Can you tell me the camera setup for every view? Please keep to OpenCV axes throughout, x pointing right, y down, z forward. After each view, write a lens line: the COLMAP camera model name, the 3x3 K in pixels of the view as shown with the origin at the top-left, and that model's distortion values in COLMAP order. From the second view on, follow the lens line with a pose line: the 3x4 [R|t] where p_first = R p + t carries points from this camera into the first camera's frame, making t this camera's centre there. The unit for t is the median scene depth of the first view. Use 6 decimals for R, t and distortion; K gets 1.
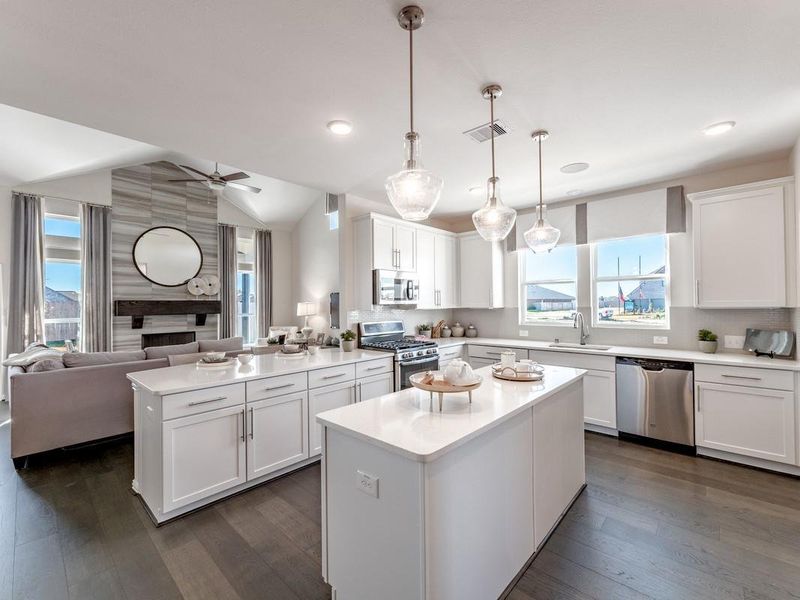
lens RADIAL K [[341.4, 0, 397.3], [0, 341.4, 300.9], [0, 0, 1]] dist [-0.001419, -0.000454]
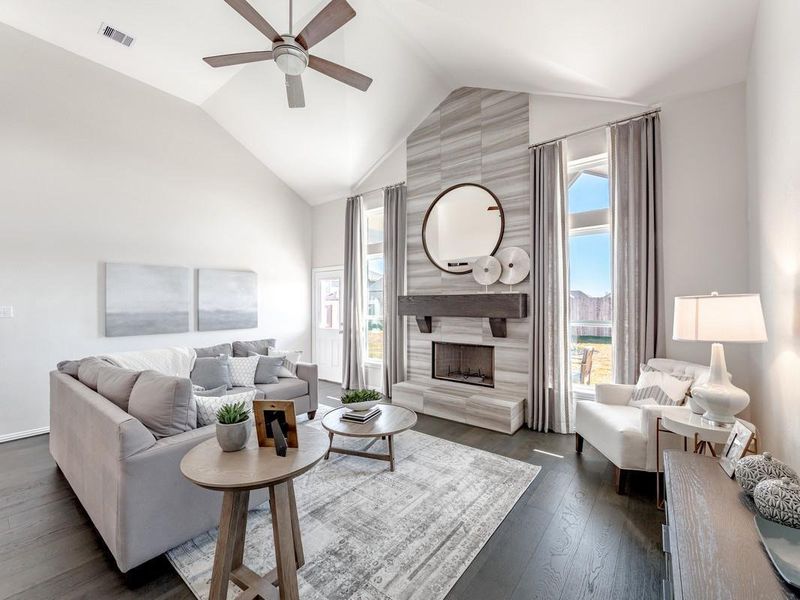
lens RADIAL K [[341.4, 0, 397.3], [0, 341.4, 300.9], [0, 0, 1]] dist [-0.001419, -0.000454]
pose [[0.079091, 0.001005, -0.996867, -0.012592], [0.010618, 0.999942, 0.001850, 0.008348], [0.996811, -0.010731, 0.079075, 0.864896]]
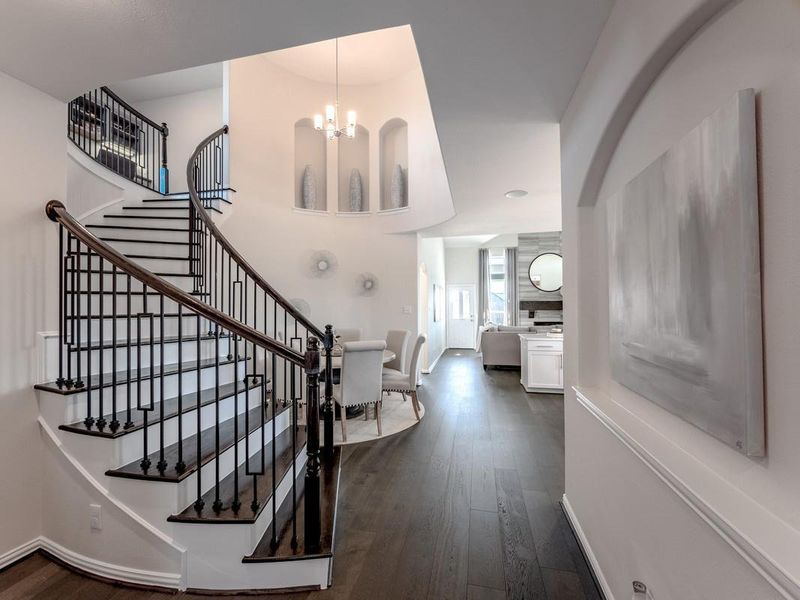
lens RADIAL K [[341.4, 0, 397.3], [0, 341.4, 300.9], [0, 0, 1]] dist [-0.001419, -0.000454]
pose [[0.491529, -0.006574, -0.870836, 0.351706], [0.006948, 0.999969, -0.003627, -0.000035], [0.870833, -0.004267, 0.491560, -0.369537]]
